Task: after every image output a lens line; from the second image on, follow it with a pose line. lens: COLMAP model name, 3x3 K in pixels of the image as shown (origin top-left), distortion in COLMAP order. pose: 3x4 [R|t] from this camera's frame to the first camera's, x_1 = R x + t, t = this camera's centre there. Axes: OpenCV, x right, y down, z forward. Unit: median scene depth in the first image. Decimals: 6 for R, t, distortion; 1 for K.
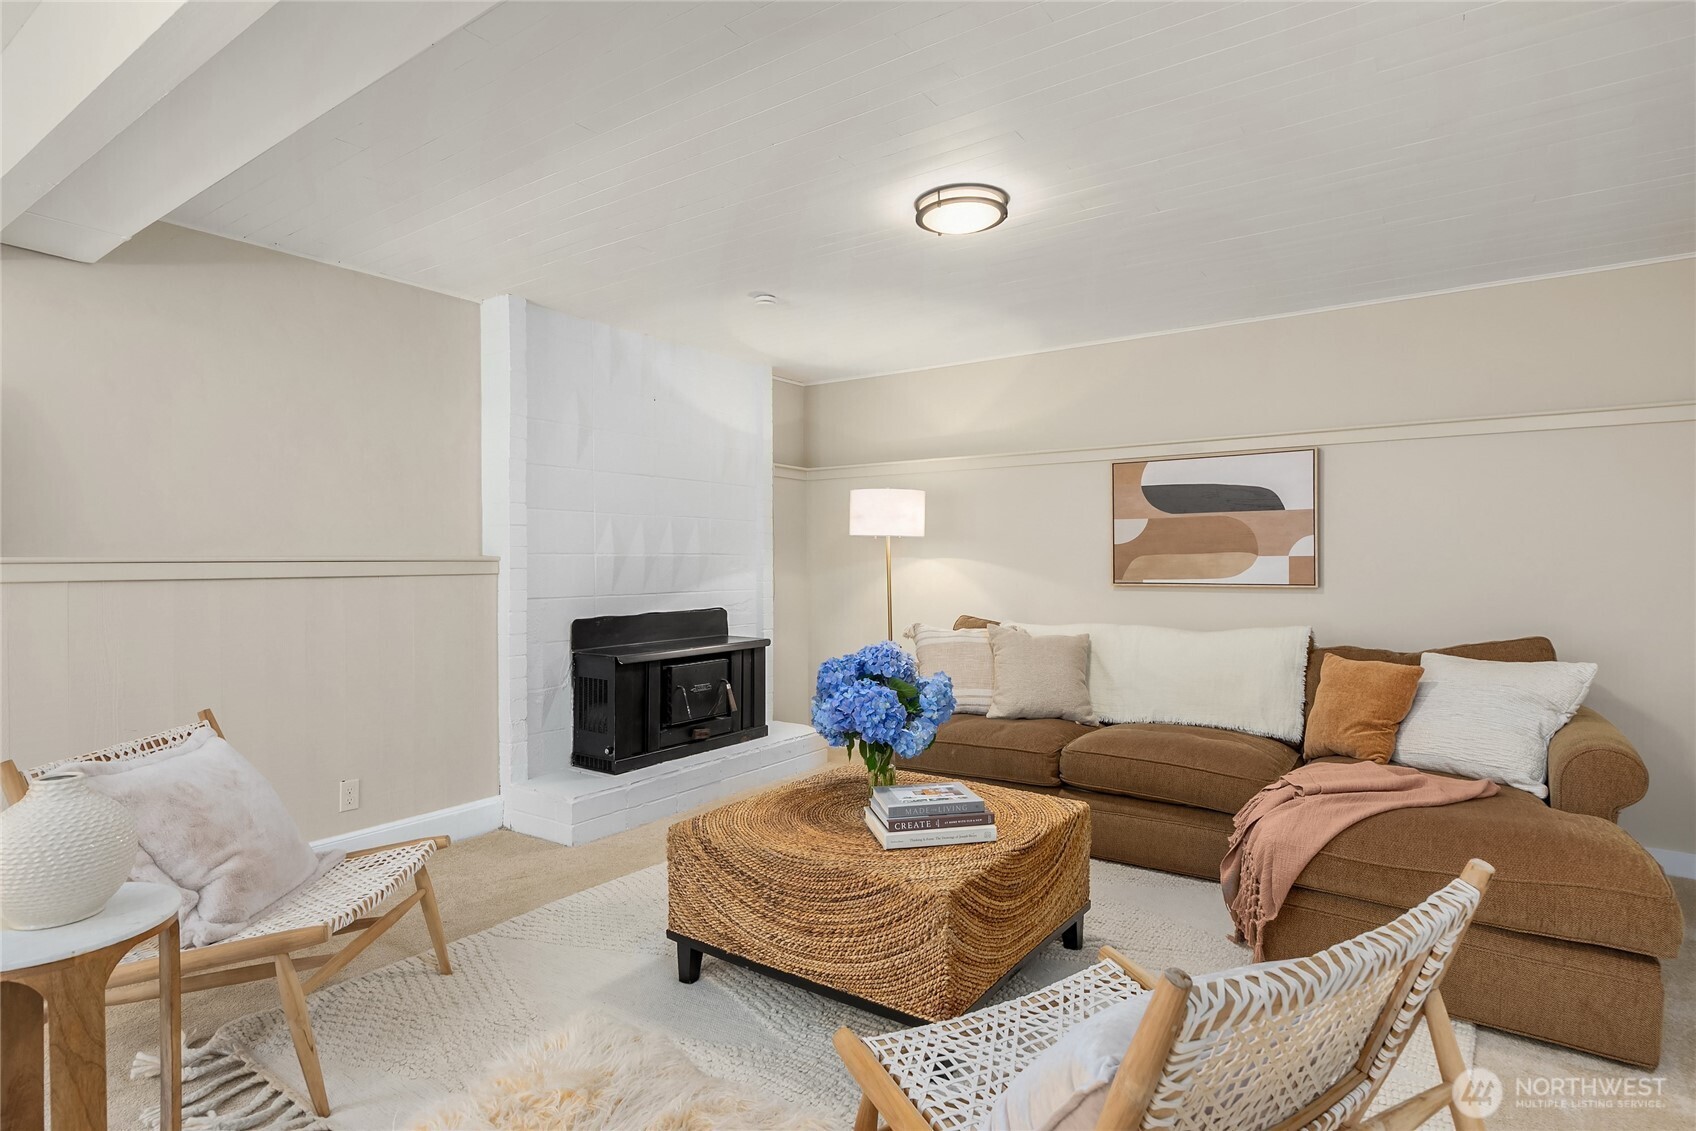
lens RADIAL K [[864.5, 0, 842.3], [0, 864.5, 565.5], [0, 0, 1]] dist [-0.003702, -0.000274]
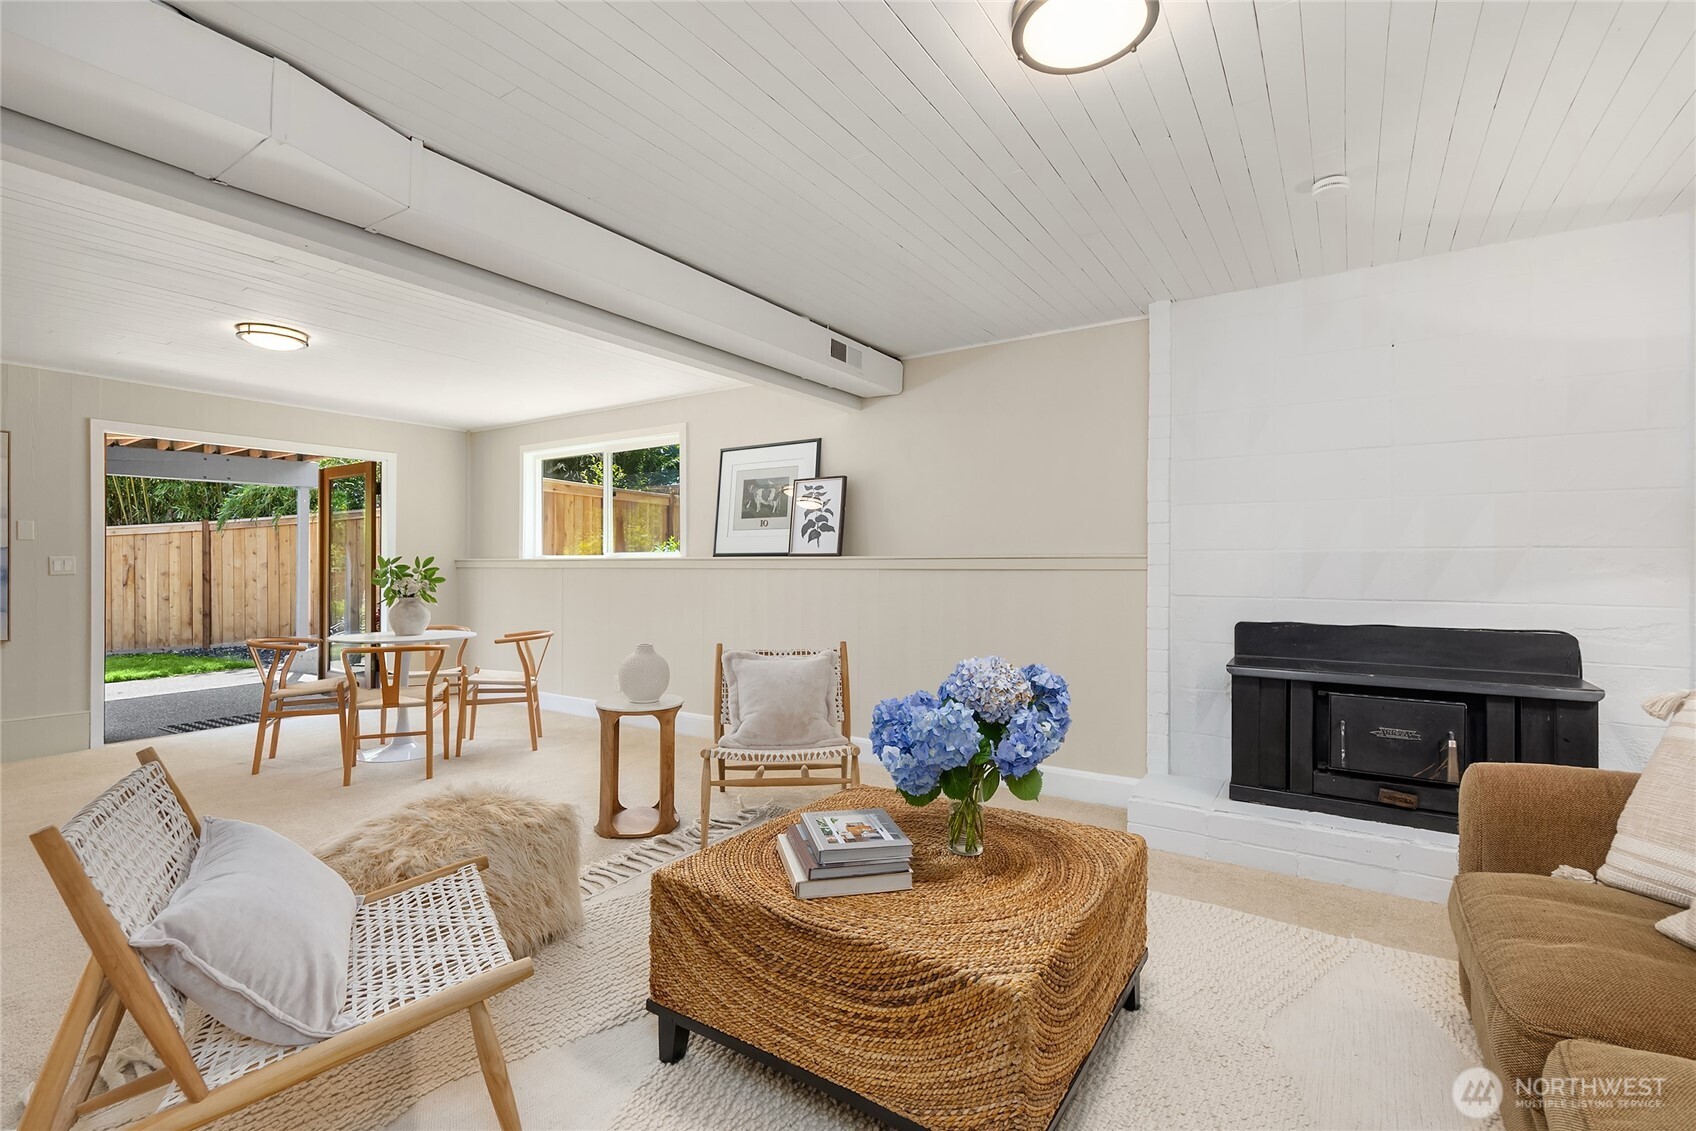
lens RADIAL K [[769.0, 0, 846.7], [0, 769.0, 565.8], [0, 0, 1]] dist [0.001128, -0.000129]
pose [[0.038690, 0.004998, -0.999239, 0.488601], [-0.007358, 0.999962, 0.004717, 0.002587], [0.999224, 0.007170, 0.038726, 0.555366]]
